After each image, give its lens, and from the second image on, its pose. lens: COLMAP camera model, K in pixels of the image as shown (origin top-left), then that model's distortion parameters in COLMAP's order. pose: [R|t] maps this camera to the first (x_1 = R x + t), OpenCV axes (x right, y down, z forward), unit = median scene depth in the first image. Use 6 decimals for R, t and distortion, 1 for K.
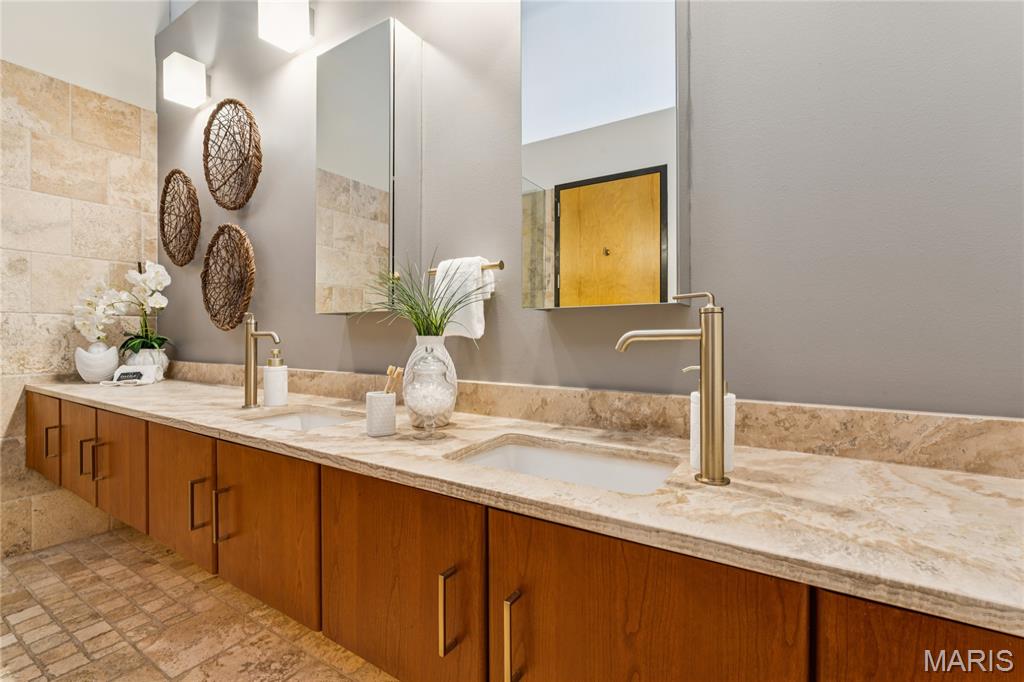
lens RADIAL K [[463.6, 0, 510.3], [0, 463.6, 341.2], [0, 0, 1]] dist [-0.002421, -0.000497]
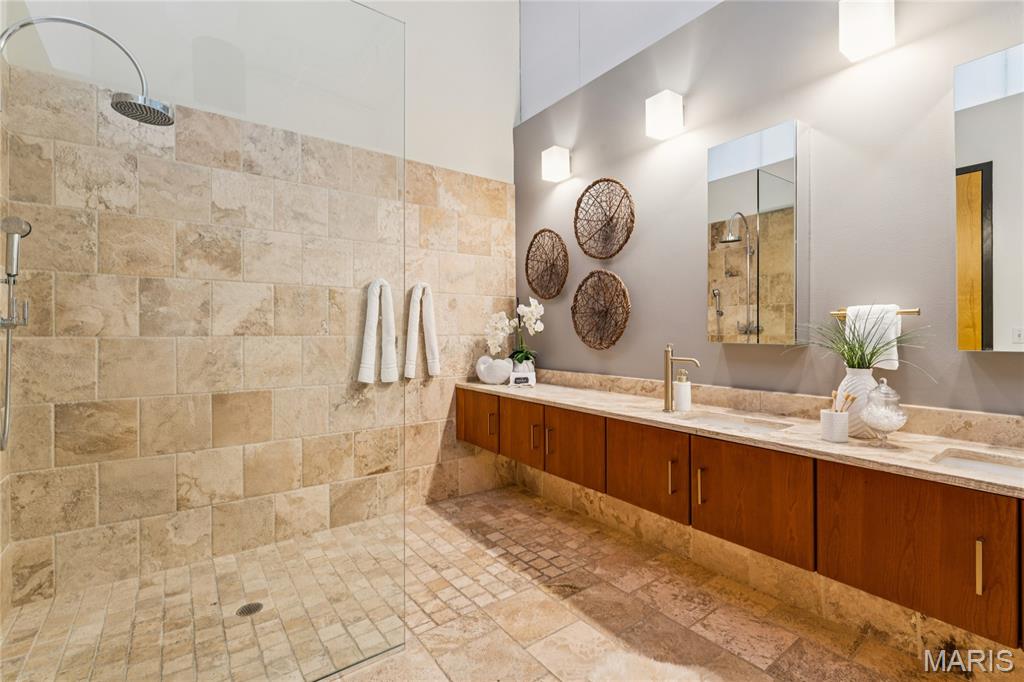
lens RADIAL K [[463.6, 0, 511.5], [0, 463.6, 335.3], [0, 0, 1]] dist [-0.002421, -0.000497]
pose [[0.927002, -0.001904, -0.375051, -0.337453], [-0.000552, 0.999979, -0.006441, -0.054154], [0.375055, 0.006178, 0.926982, -0.332761]]
